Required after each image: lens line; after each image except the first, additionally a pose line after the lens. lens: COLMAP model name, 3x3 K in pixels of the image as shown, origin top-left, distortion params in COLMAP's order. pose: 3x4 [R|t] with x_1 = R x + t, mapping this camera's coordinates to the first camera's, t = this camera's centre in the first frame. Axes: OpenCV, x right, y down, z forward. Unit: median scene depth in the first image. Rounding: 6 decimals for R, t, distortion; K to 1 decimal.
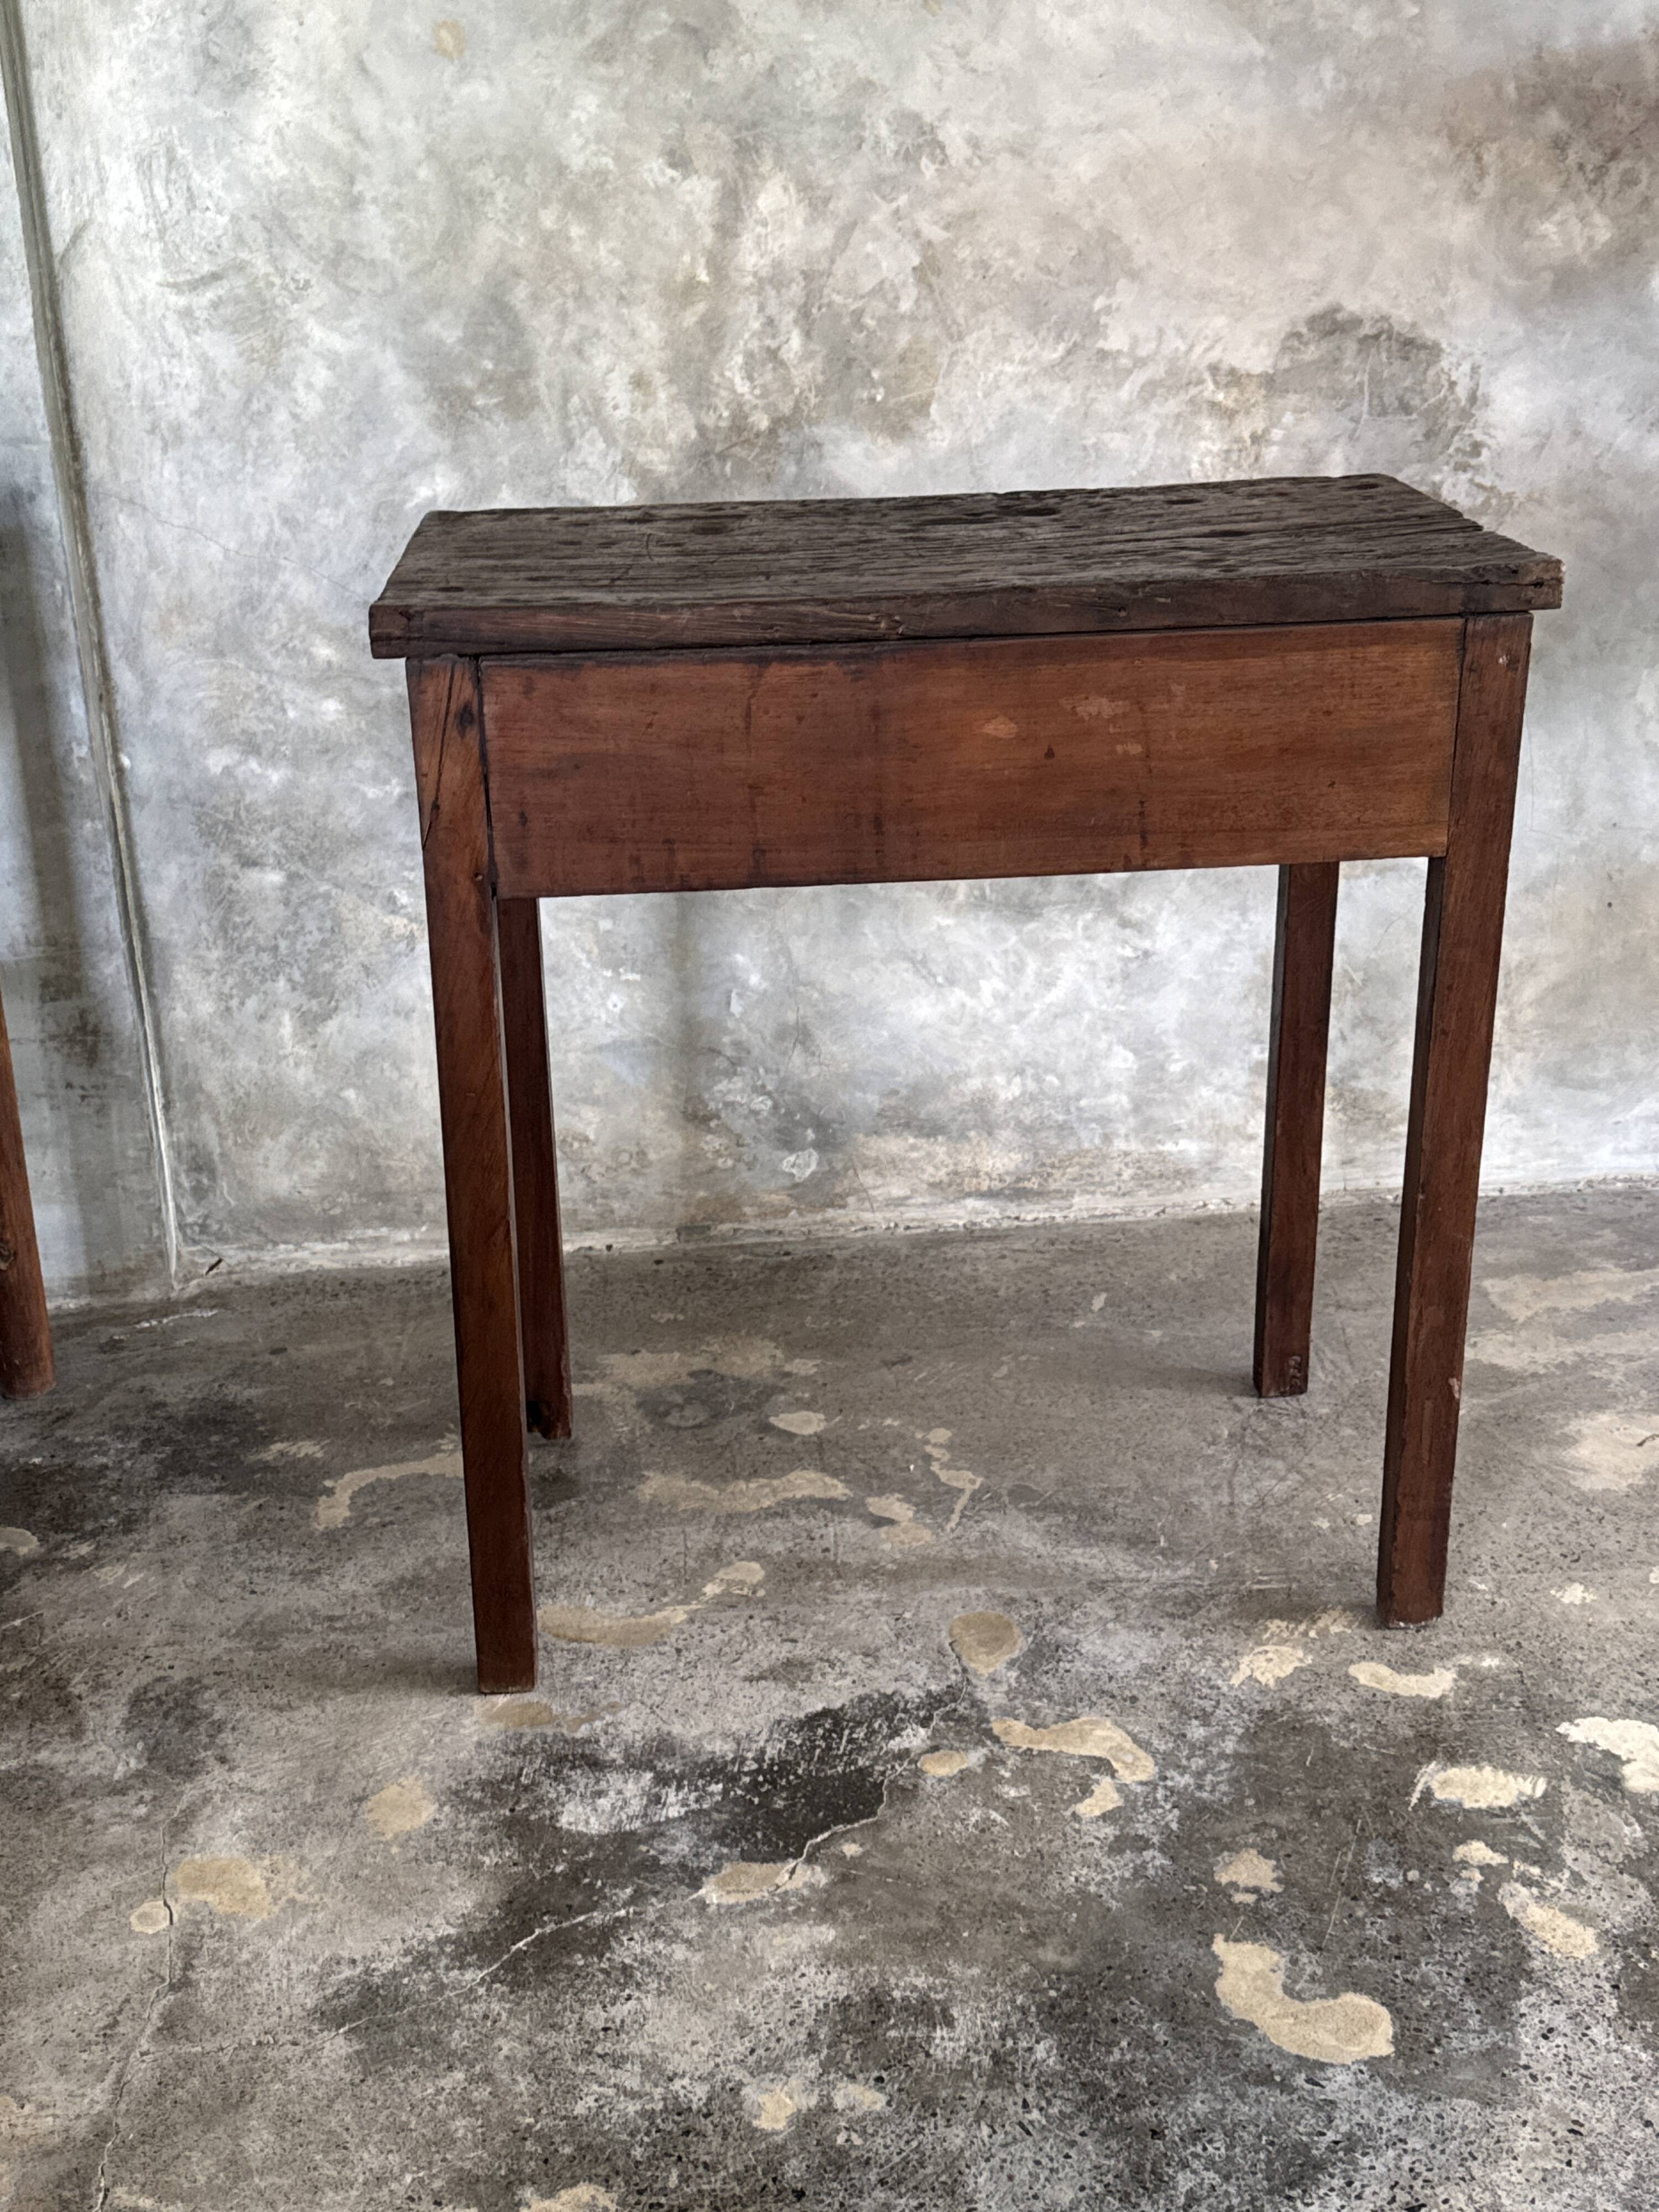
lens RADIAL K [[2522.8, 0, 823.8], [0, 2522.8, 1131.4], [0, 0, 1]] dist [0.088042, 0.000000]
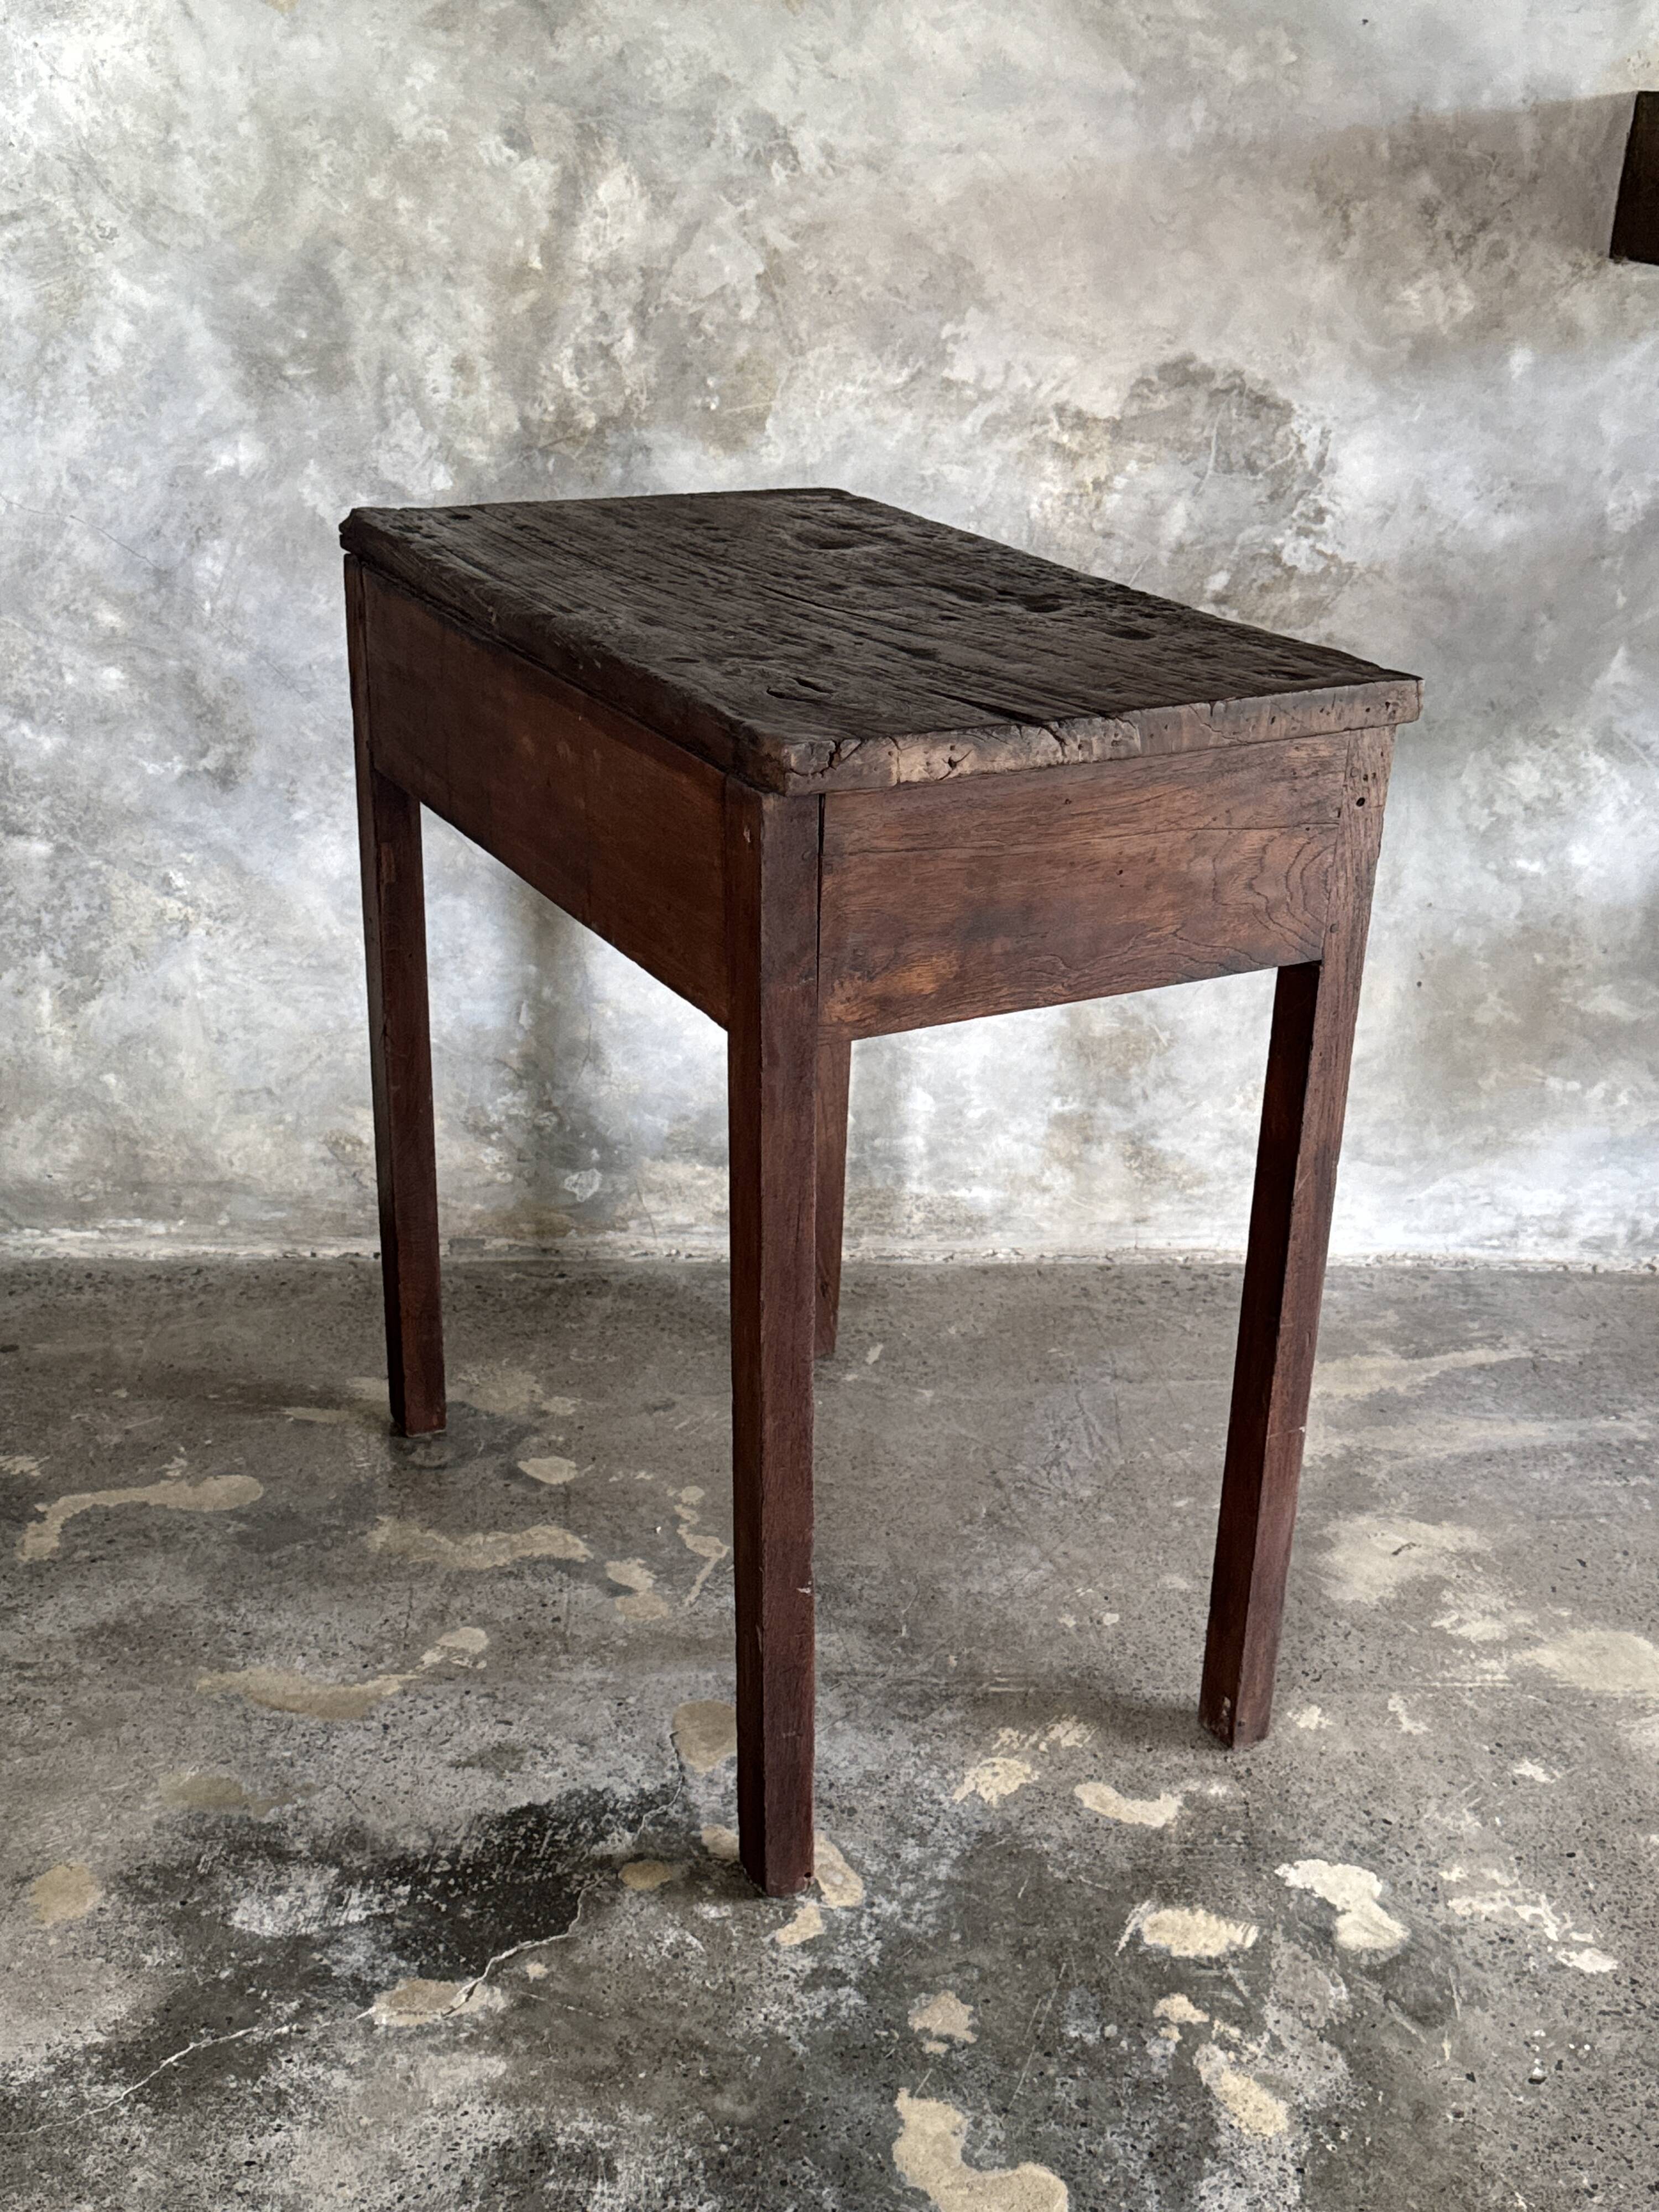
lens RADIAL K [[2522.8, 0, 834.7], [0, 2522.8, 1111.9], [0, 0, 1]] dist [0.088042, 0.000000]
pose [[0.995391, 0.073972, 0.061028, 0.029116], [-0.075570, 0.996844, 0.024305, -0.051024], [-0.059038, -0.028805, 0.997840, 0.033675]]
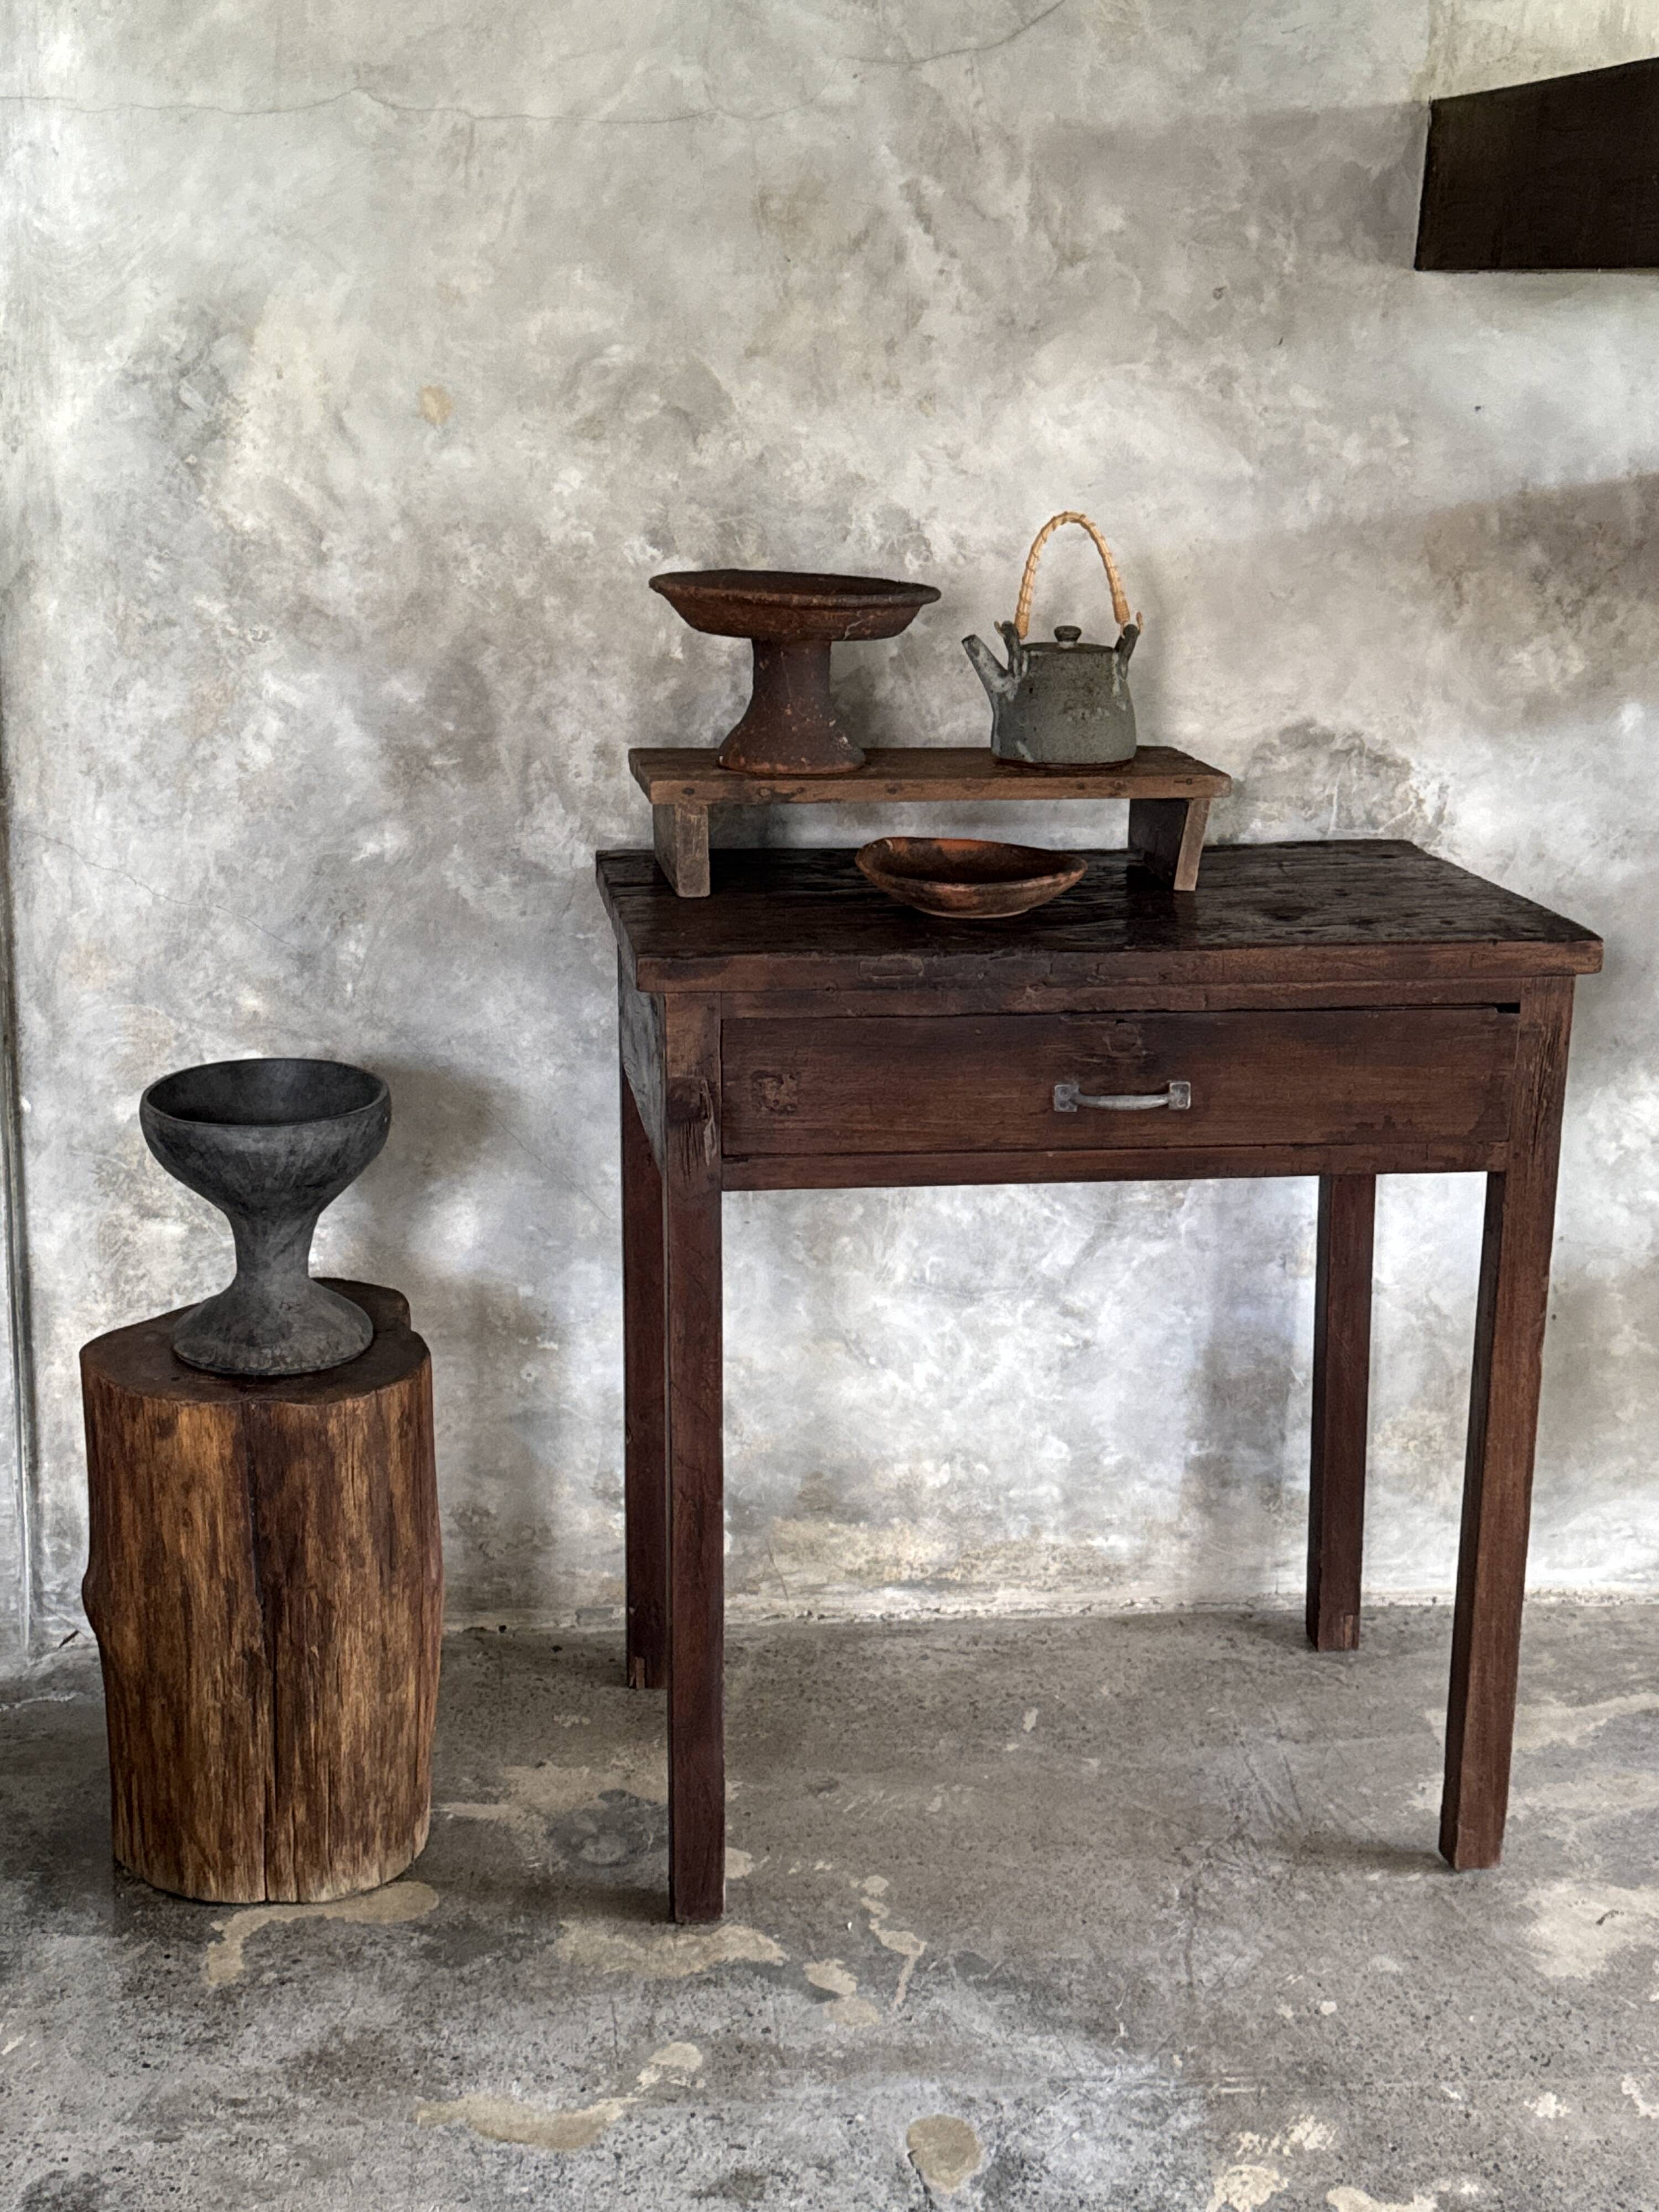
lens RADIAL K [[2750.9, 0, 820.7], [0, 2750.9, 1107.4], [0, 0, 1]] dist [0.104879, 0.000000]
pose [[0.994896, 0.050650, 0.087276, -0.076171], [-0.044834, 0.996721, -0.067358, -0.093572], [-0.090402, 0.063101, 0.993904, -0.043047]]
